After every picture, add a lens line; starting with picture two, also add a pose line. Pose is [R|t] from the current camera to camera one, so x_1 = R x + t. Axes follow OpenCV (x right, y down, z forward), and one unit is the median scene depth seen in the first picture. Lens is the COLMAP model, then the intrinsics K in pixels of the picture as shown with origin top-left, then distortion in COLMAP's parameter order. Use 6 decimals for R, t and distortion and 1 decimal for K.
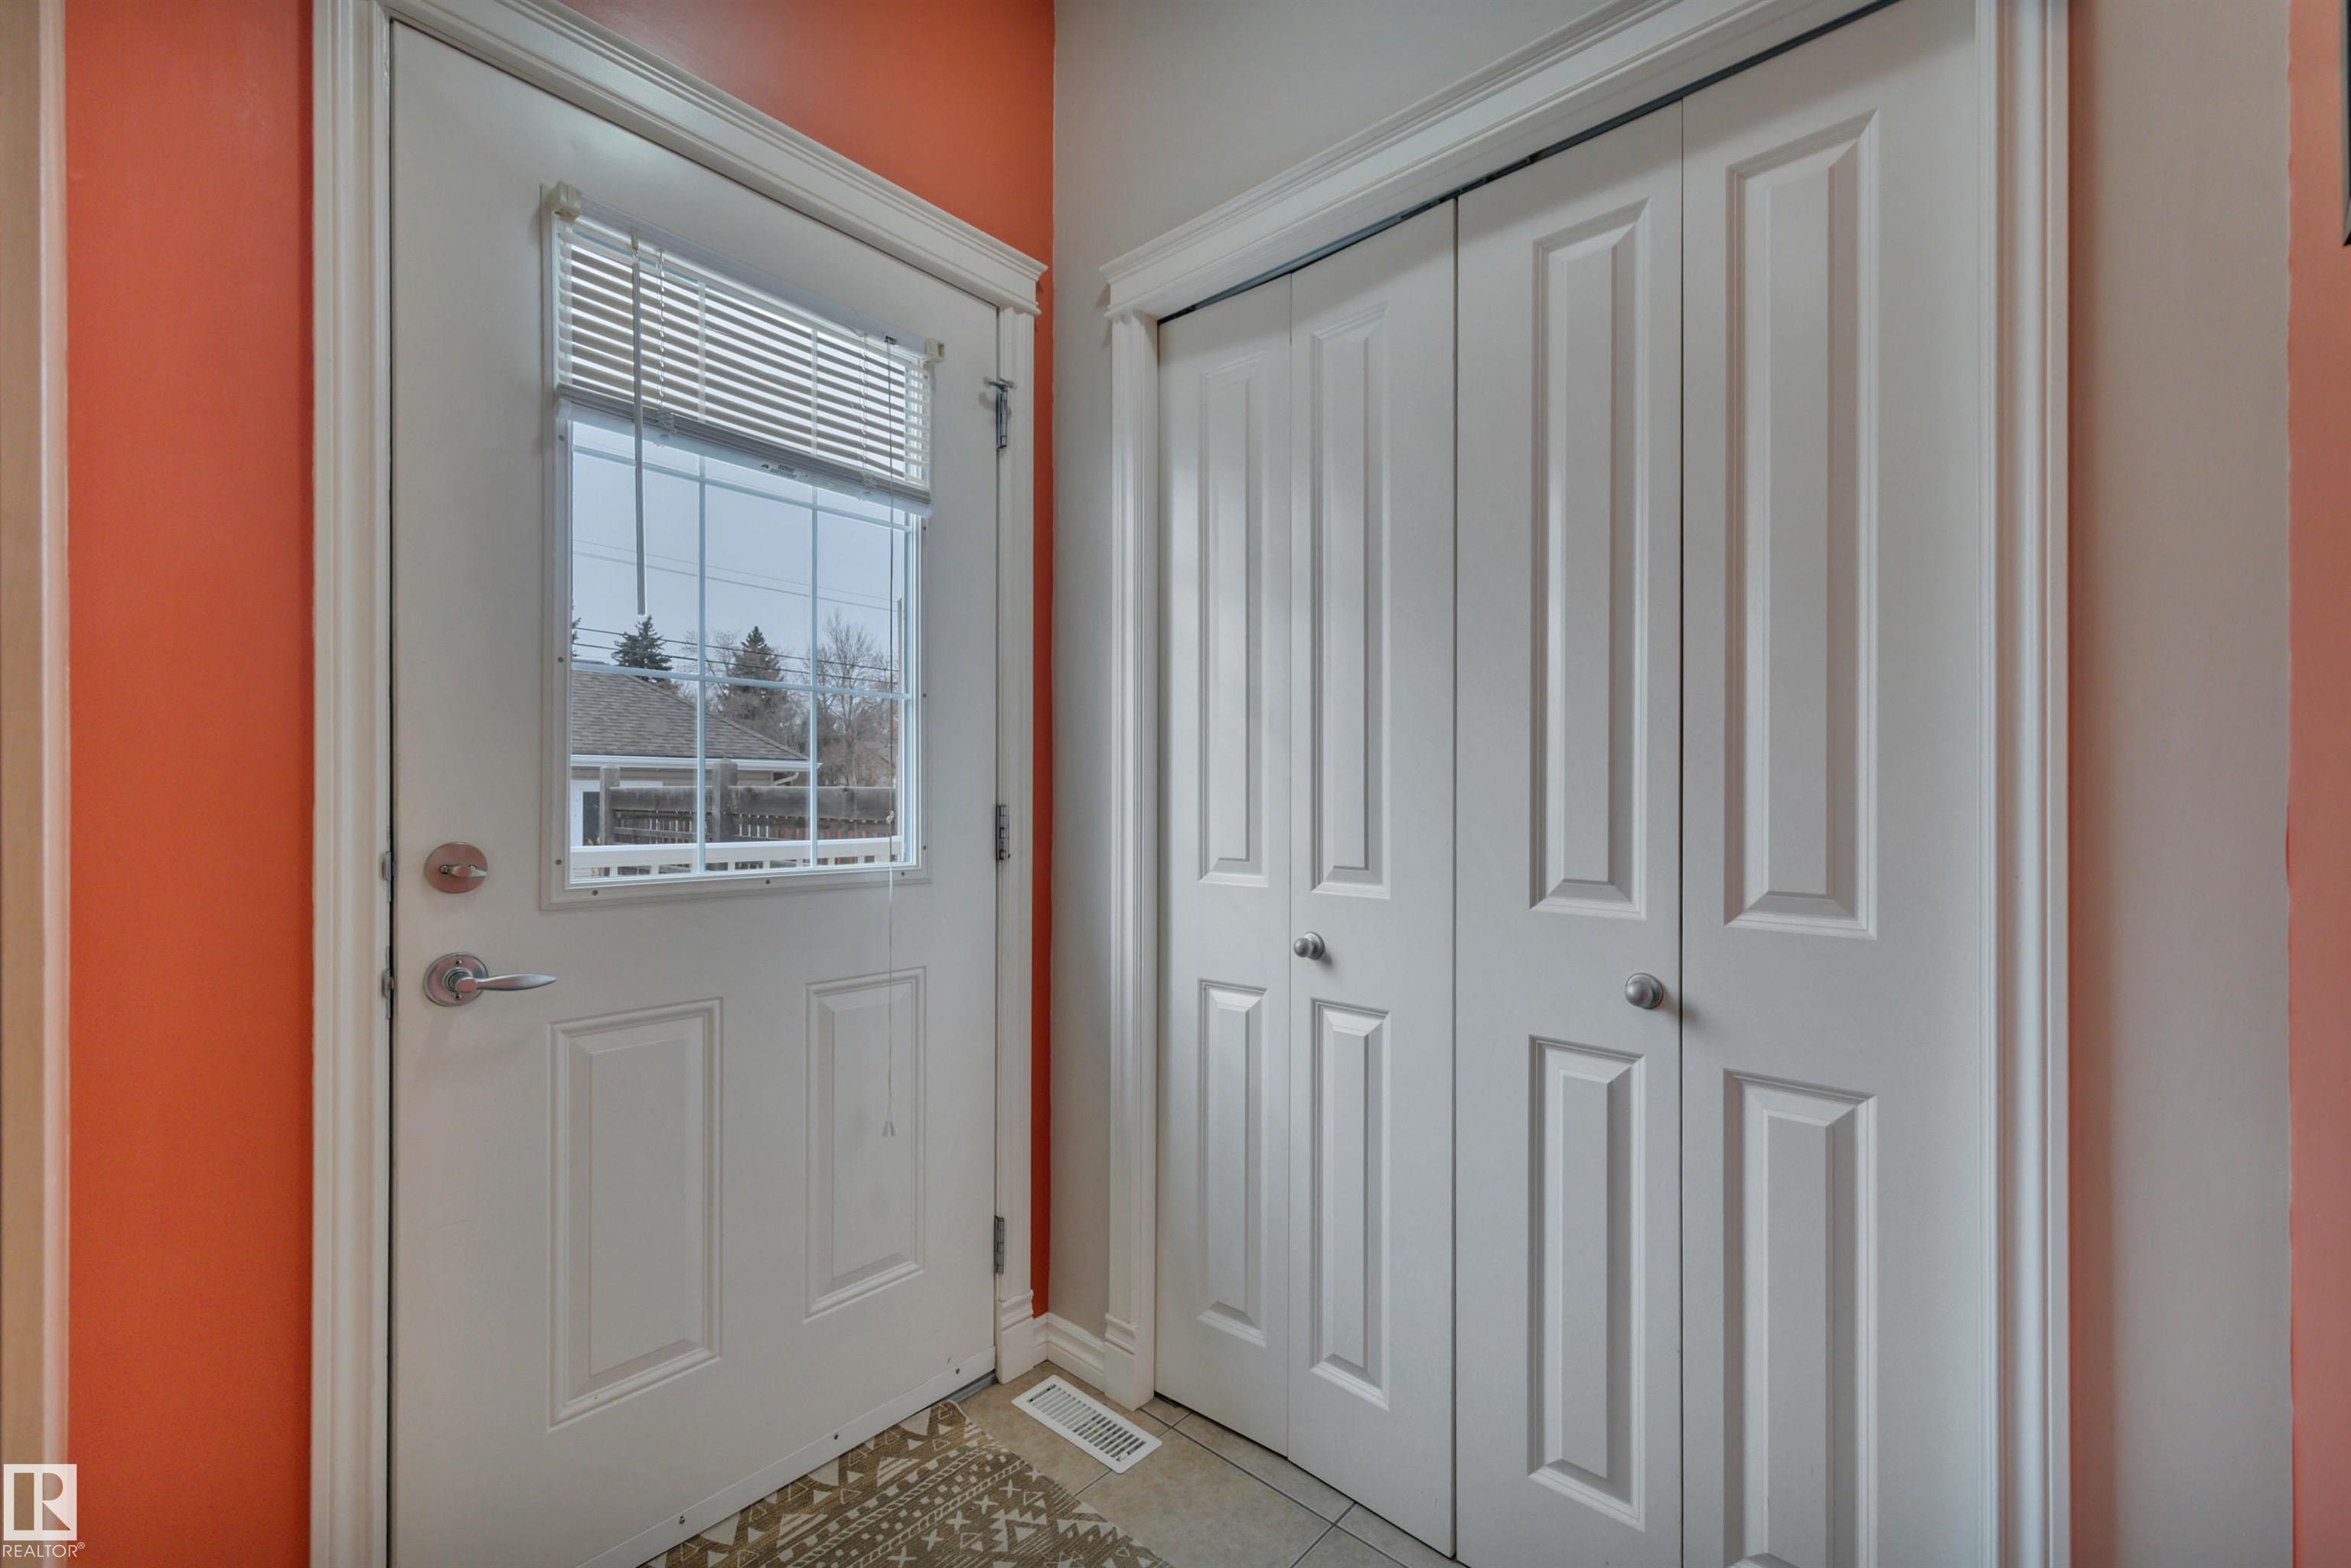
lens RADIAL K [[961.8, 0, 1171.0], [0, 961.8, 787.6], [0, 0, 1]] dist [-0.000089, 0.000005]
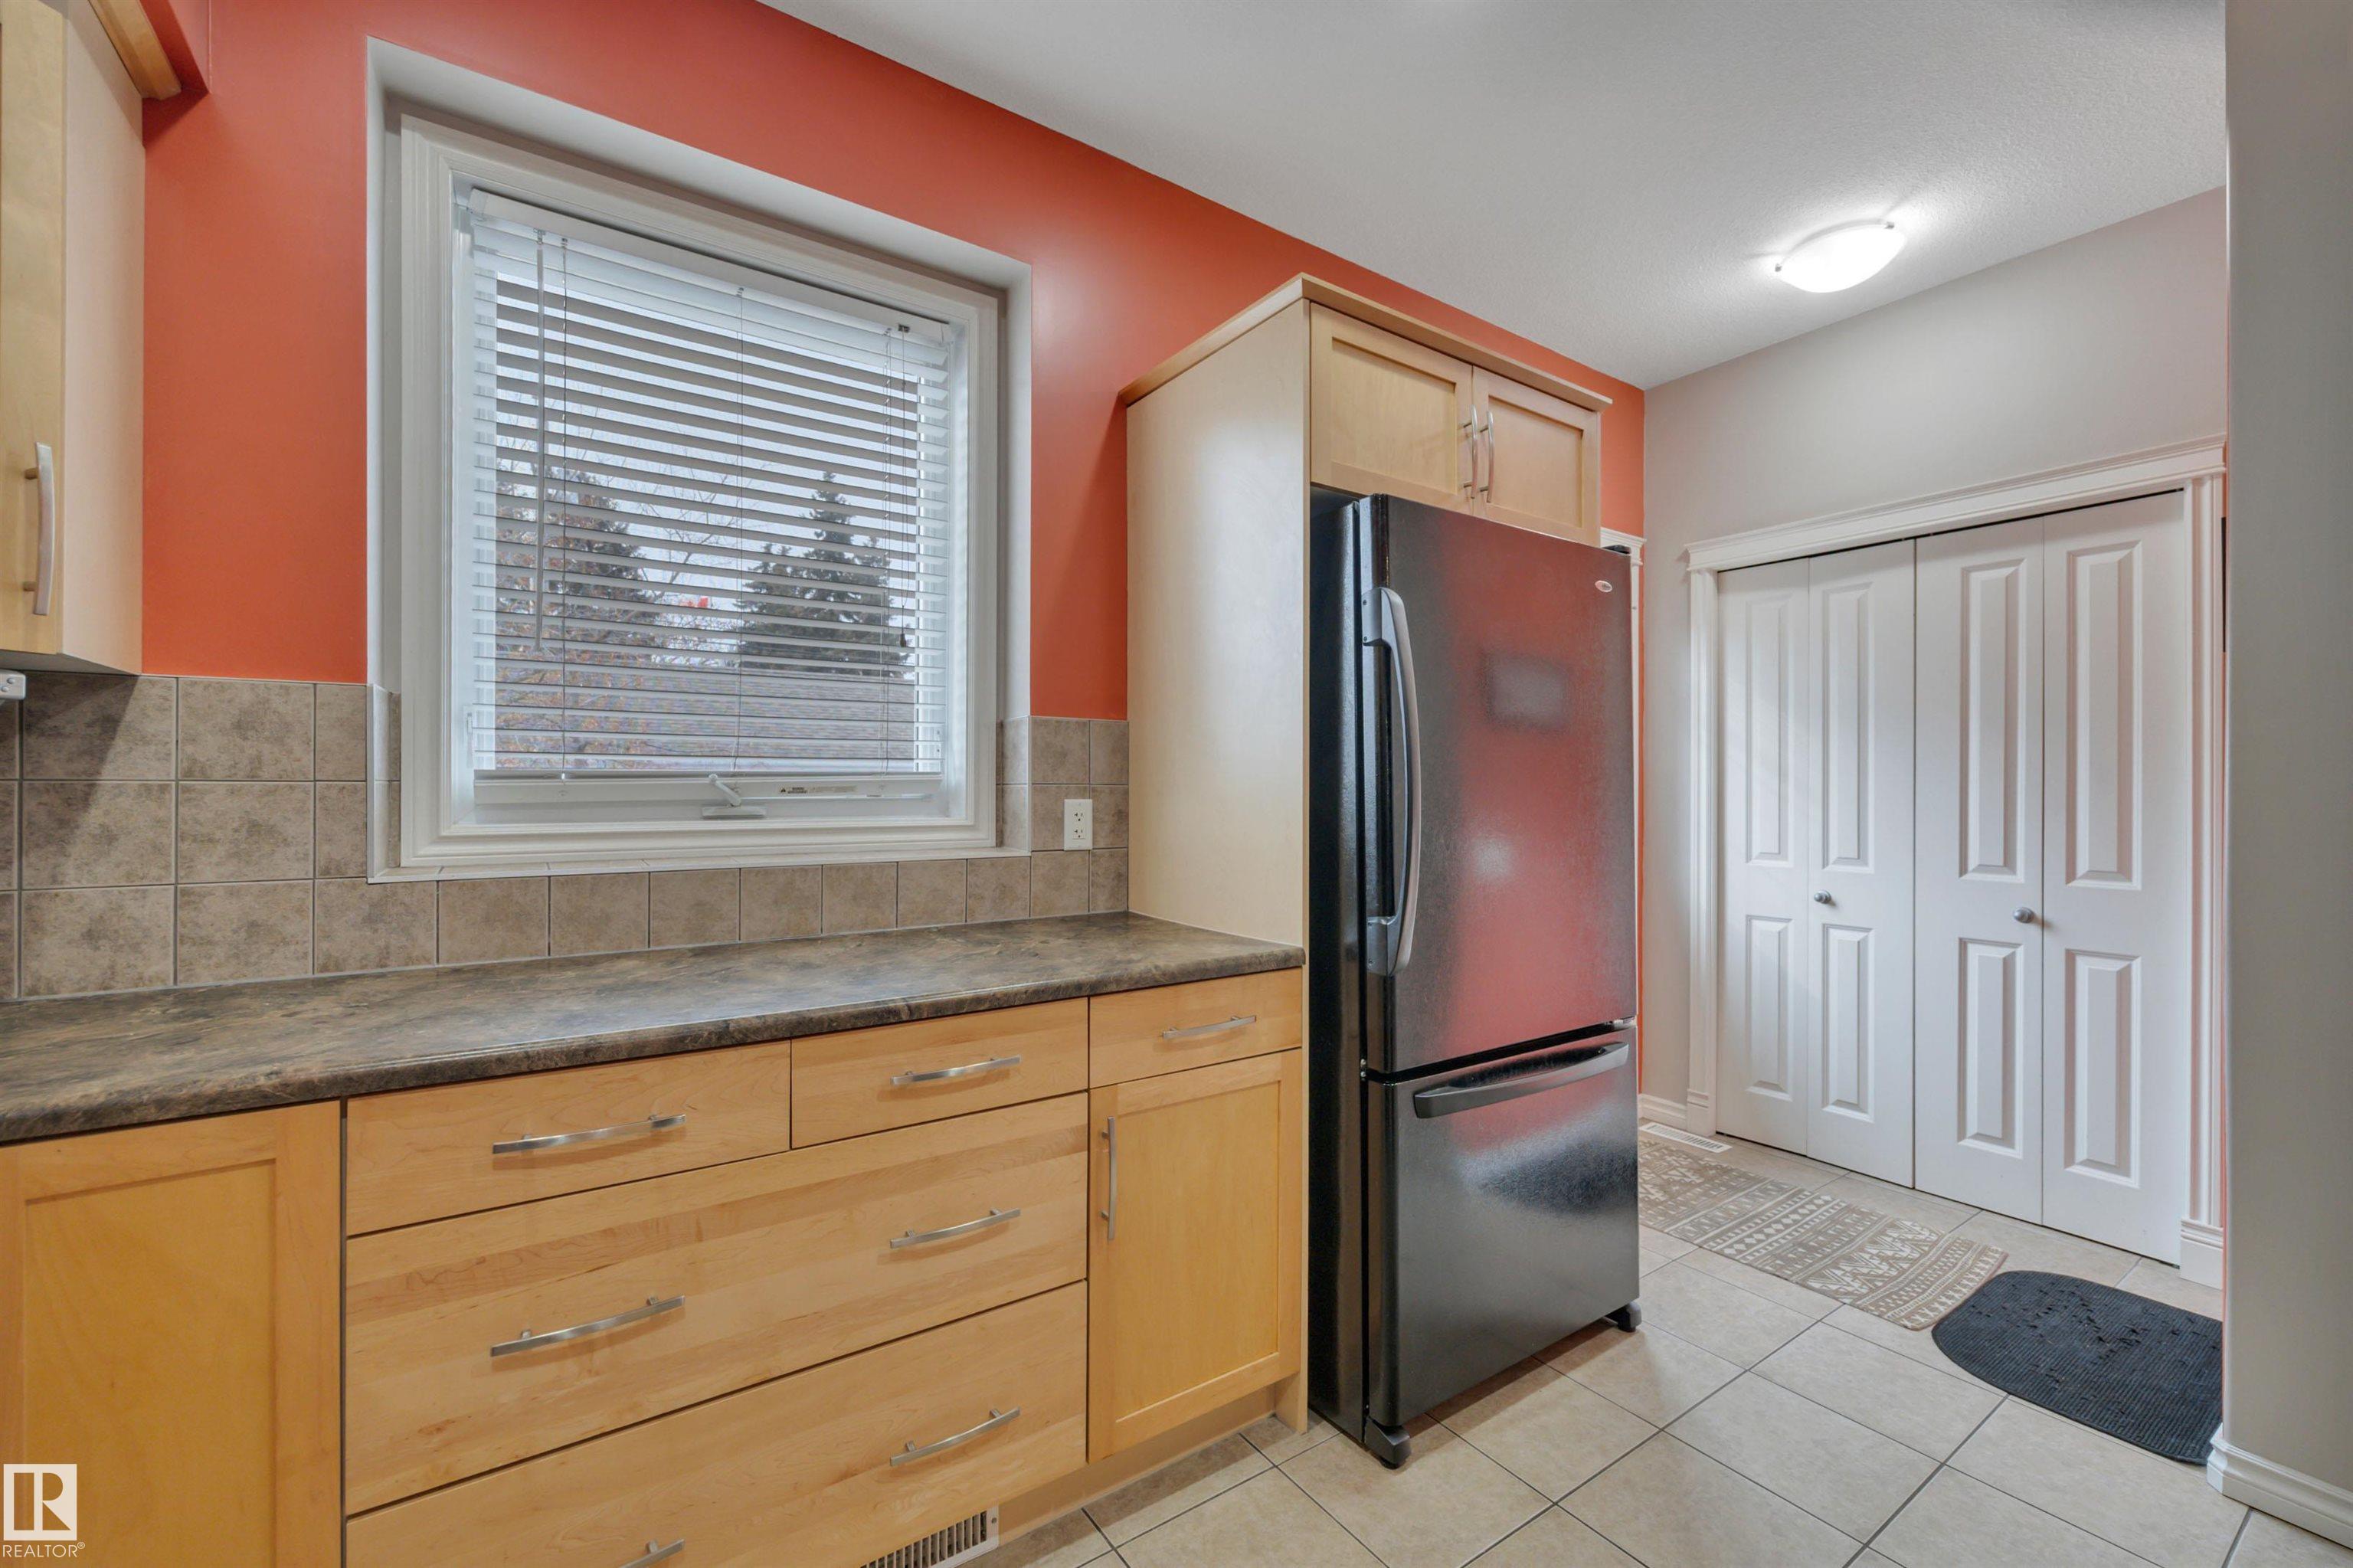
lens RADIAL K [[962.7, 0, 1178.2], [0, 962.7, 785.4], [0, 0, 1]] dist [-0.000089, 0.000005]
pose [[0.970843, -0.001307, -0.239712, -0.807892], [0.001979, 0.999995, 0.002566, -0.090142], [0.239708, -0.002965, 0.970841, -1.511146]]
